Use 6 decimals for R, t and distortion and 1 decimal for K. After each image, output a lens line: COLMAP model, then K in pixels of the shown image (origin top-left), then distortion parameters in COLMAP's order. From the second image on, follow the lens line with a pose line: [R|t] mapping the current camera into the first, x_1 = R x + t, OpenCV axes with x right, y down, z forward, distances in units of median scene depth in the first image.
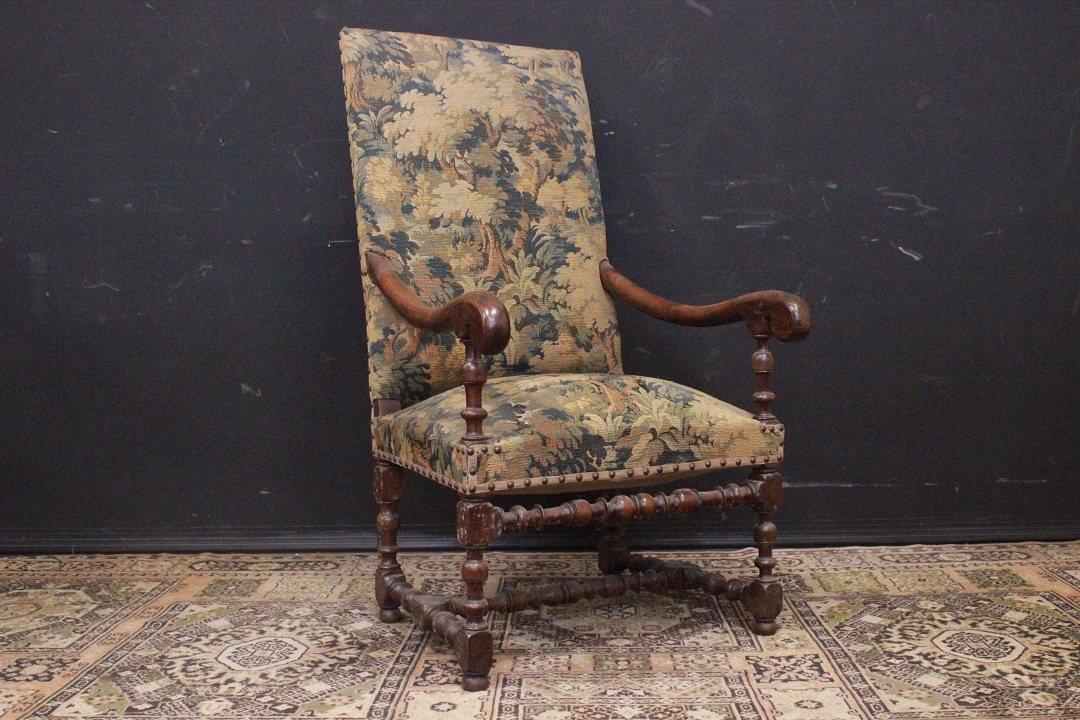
lens RADIAL K [[1138.3, 0, 548.8], [0, 1138.3, 393.8], [0, 0, 1]] dist [-0.100589, 0.000000]
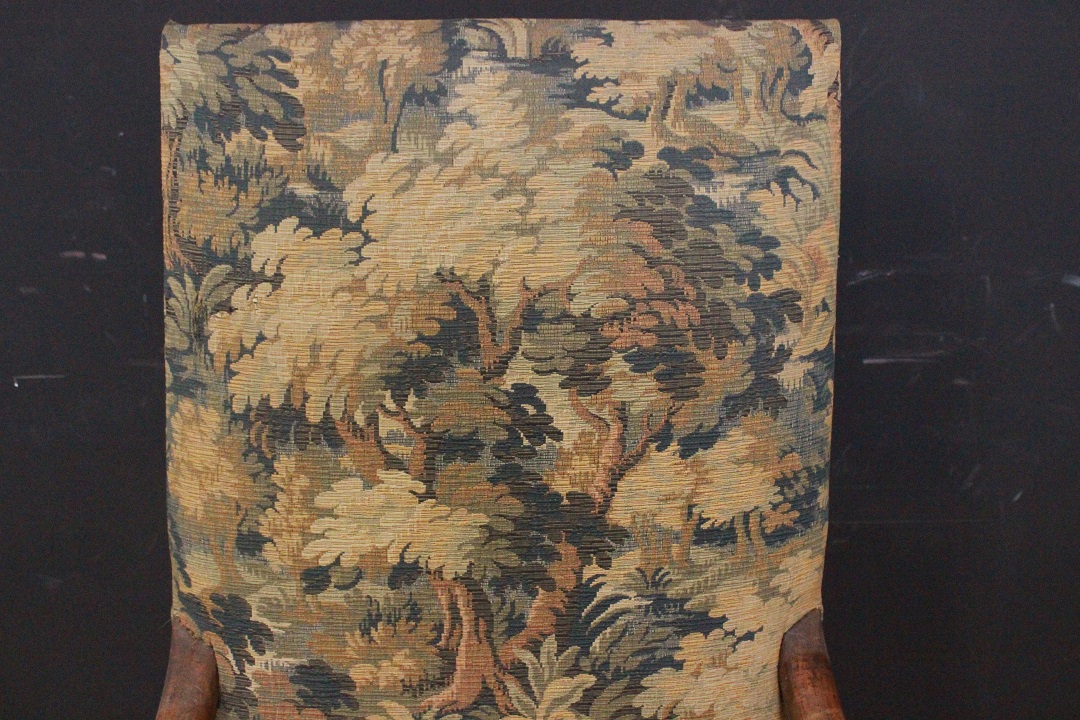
lens RADIAL K [[1075.4, 0, 548.2], [0, 1075.4, 385.9], [0, 0, 1]] dist [-0.111872, 0.000000]
pose [[0.895418, 0.180023, -0.407208, 0.114686], [-0.041207, 0.944192, 0.326808, -0.340442], [0.443316, -0.275849, 0.852865, 0.726626]]
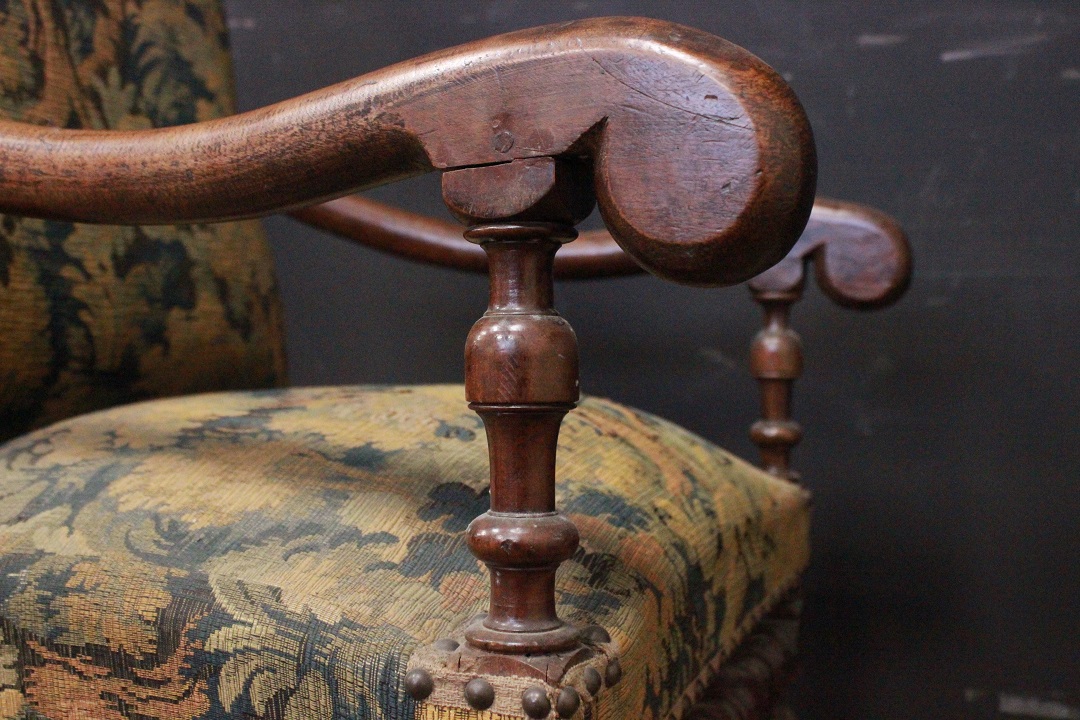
lens RADIAL K [[1196.0, 0, 547.3], [0, 1196.0, 366.2], [0, 0, 1]] dist [-0.041734, 0.000000]
pose [[0.750943, 0.001100, 0.660367, -0.181747], [0.030513, 0.998873, -0.036361, -0.008287], [-0.659662, 0.047455, 0.750063, 0.629431]]
